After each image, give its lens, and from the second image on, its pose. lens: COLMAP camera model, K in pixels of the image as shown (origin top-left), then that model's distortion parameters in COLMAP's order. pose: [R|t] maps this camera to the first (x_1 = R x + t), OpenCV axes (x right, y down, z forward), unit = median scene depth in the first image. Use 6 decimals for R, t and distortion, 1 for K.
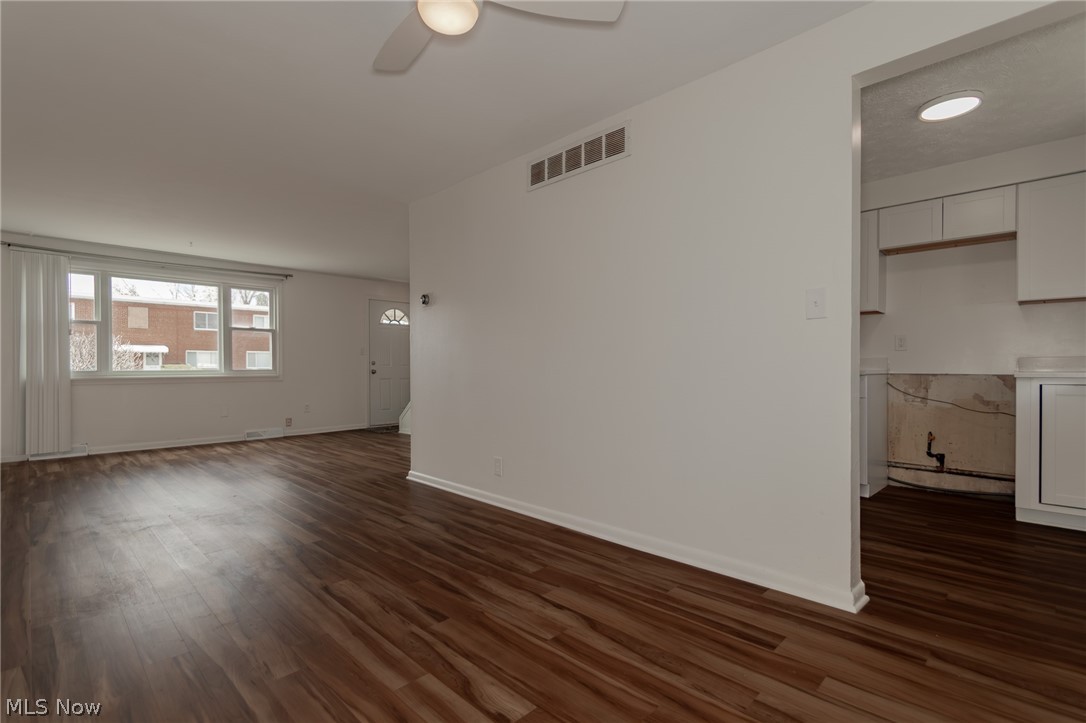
lens RADIAL K [[511.5, 0, 548.4], [0, 511.5, 368.0], [0, 0, 1]] dist [0.006019, -0.000422]
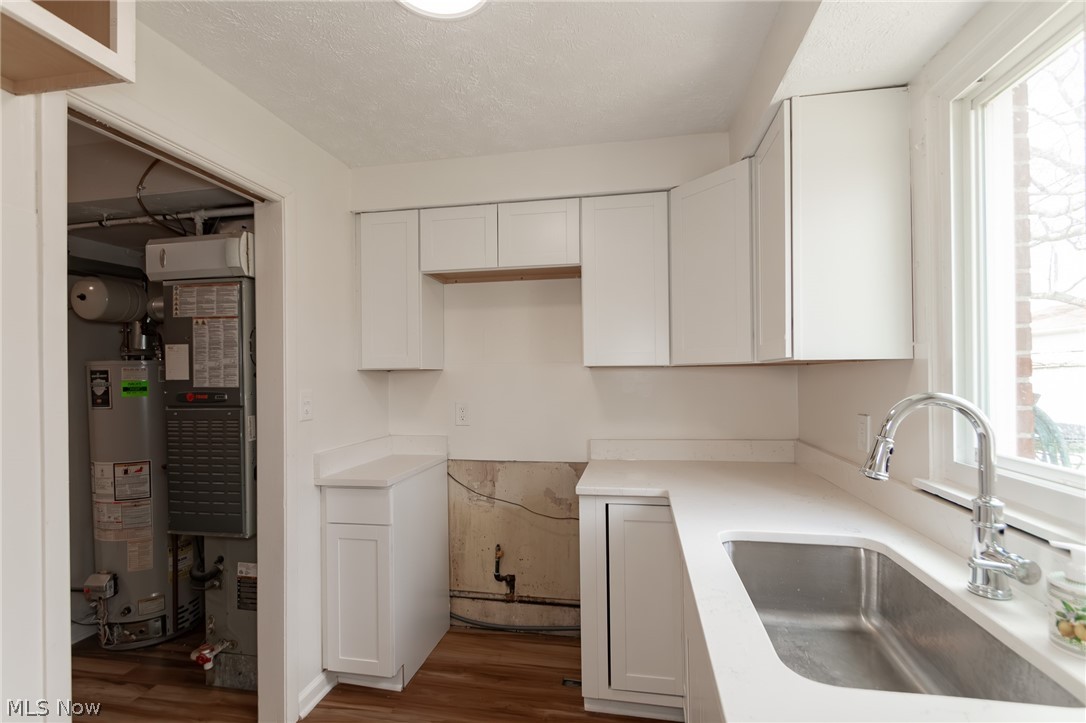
lens RADIAL K [[493.9, 0, 551.3], [0, 493.9, 369.6], [0, 0, 1]] dist [-0.000119, -0.000533]
pose [[0.822636, -0.008318, 0.568508, 0.442446], [0.016440, 0.999823, -0.009160, -0.107007], [-0.568331, 0.016881, 0.822627, 0.424068]]
